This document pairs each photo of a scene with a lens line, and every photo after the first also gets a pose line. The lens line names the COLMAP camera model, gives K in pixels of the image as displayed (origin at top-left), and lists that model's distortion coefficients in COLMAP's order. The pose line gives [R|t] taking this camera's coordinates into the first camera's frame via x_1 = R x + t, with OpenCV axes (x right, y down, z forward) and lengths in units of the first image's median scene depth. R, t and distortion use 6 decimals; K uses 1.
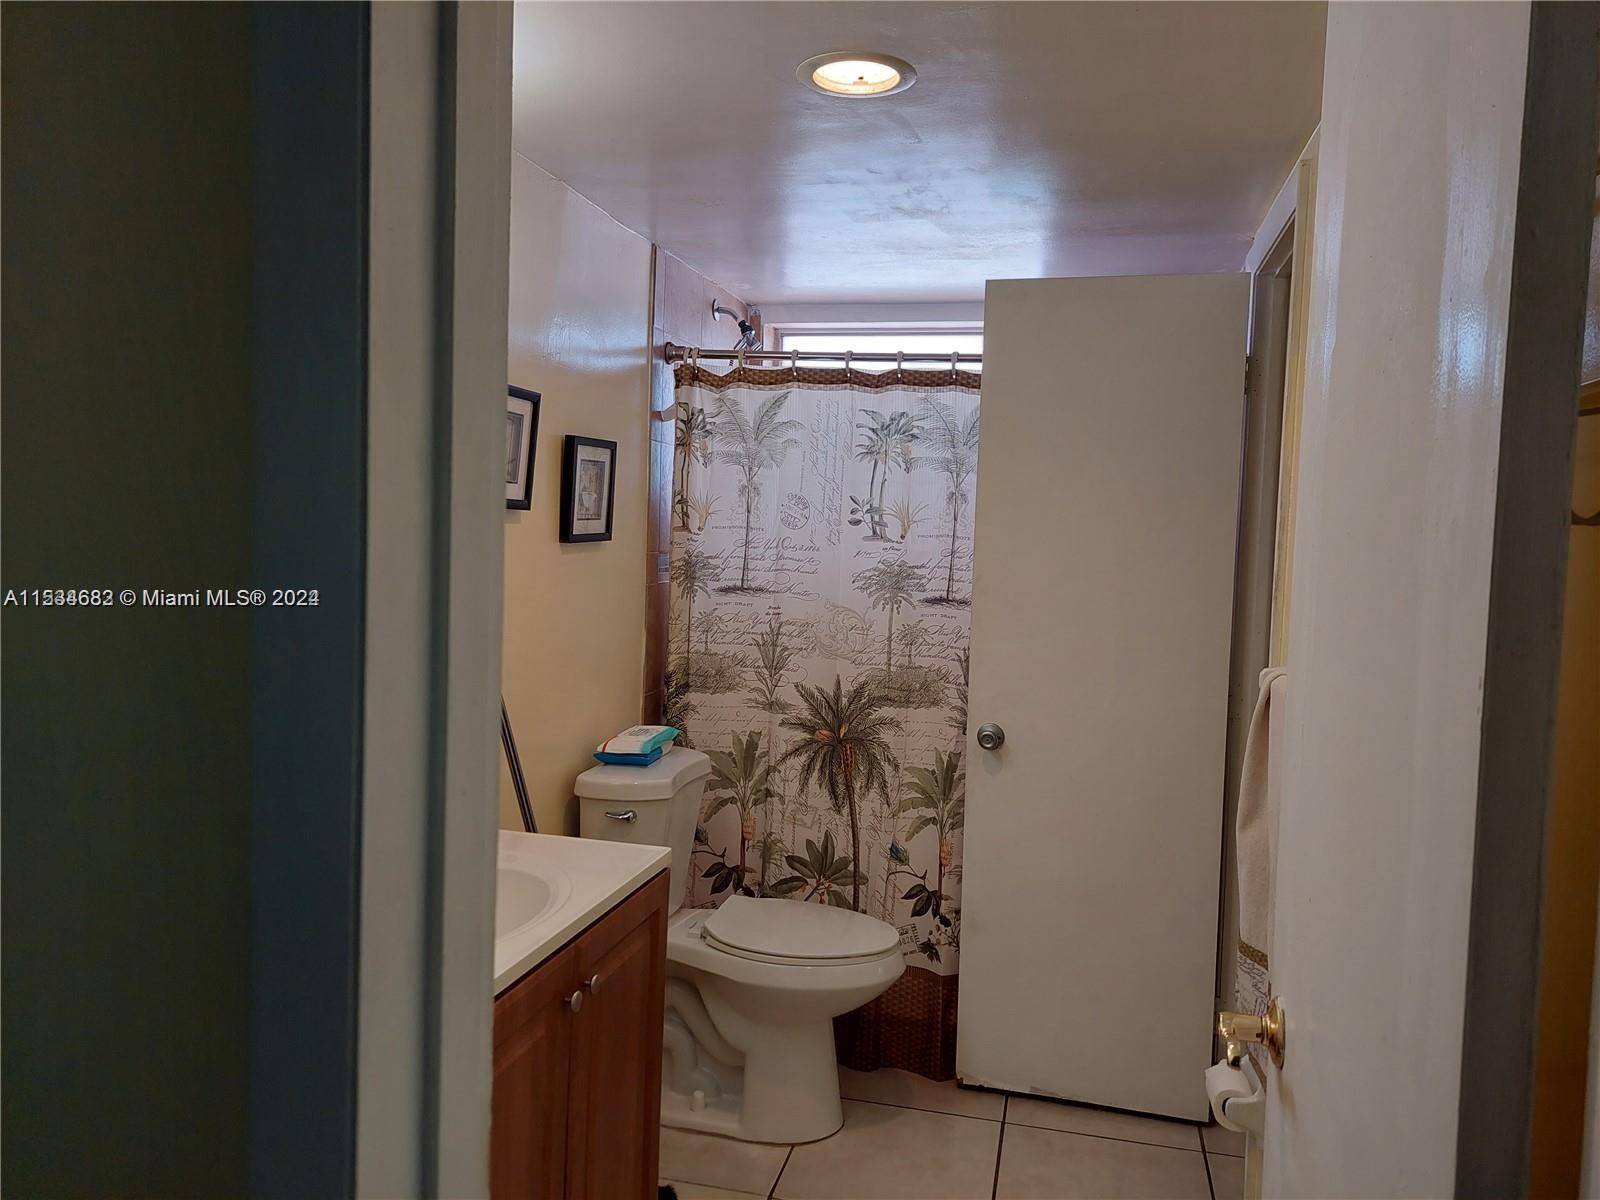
lens RADIAL K [[1130.2, 0, 786.5], [0, 1130.2, 585.5], [0, 0, 1]] dist [0.059825, -0.008845]
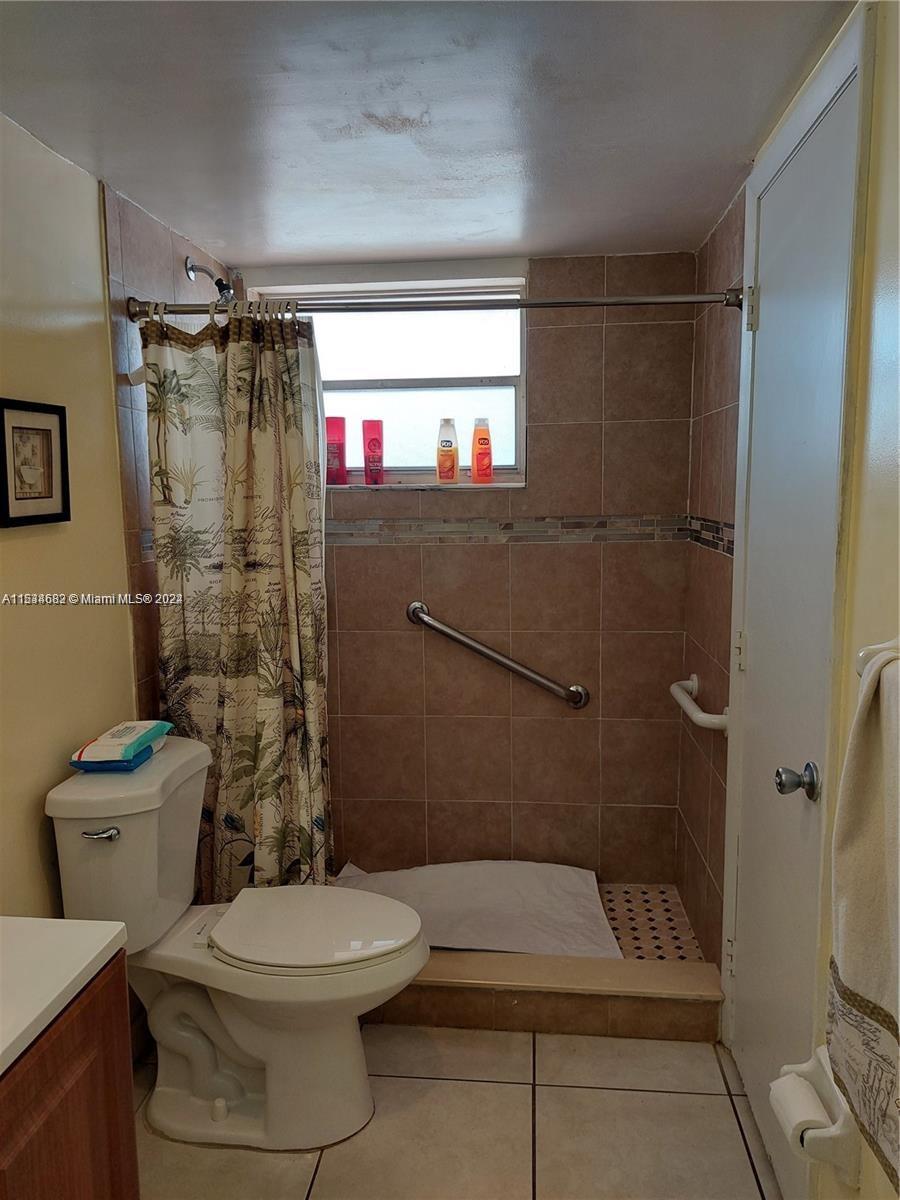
lens RADIAL K [[847.7, 0, 444.9], [0, 847.7, 603.4], [0, 0, 1]] dist [0.059825, -0.008845]
pose [[0.987109, -0.067286, 0.145220, 0.028308], [0.055303, 0.994842, 0.085030, -0.015301], [-0.150192, -0.075903, 0.985739, 0.271965]]
